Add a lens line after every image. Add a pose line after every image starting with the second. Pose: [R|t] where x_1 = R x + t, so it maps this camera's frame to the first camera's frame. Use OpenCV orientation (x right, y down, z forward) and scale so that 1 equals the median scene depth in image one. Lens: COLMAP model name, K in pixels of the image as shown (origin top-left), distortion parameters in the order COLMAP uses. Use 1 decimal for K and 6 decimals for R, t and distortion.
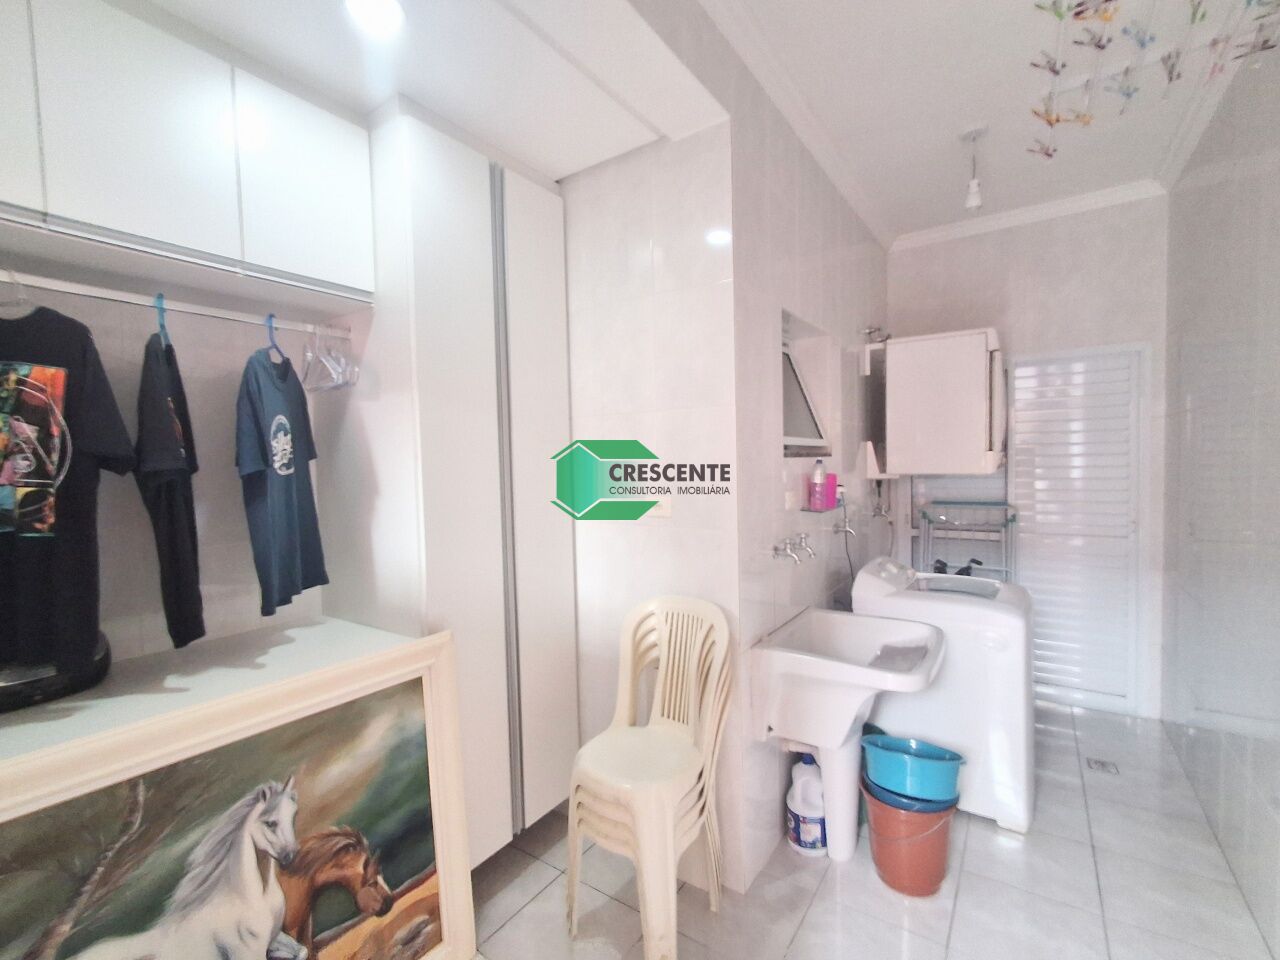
lens RADIAL K [[584.5, 0, 637.5], [0, 584.5, 483.3], [0, 0, 1]] dist [0.000024, -0.000319]
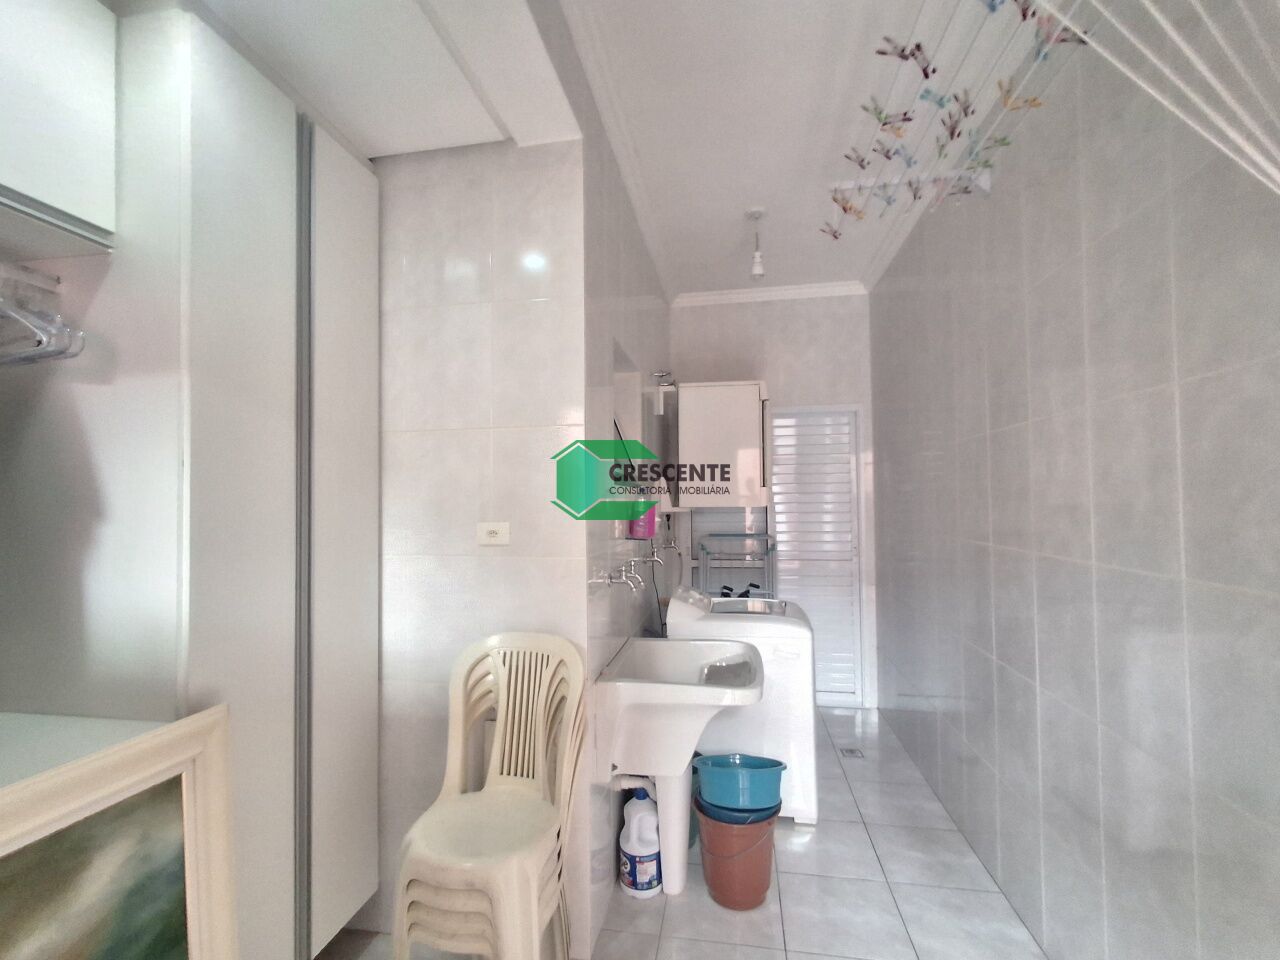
lens RADIAL K [[587.1, 0, 641.1], [0, 587.1, 485.2], [0, 0, 1]] dist [-0.000198, 0.000815]
pose [[0.906655, 0.023683, 0.421207, -0.138592], [0.007690, 0.997329, -0.072628, 0.032180], [-0.421802, 0.069087, 0.904052, 0.085542]]
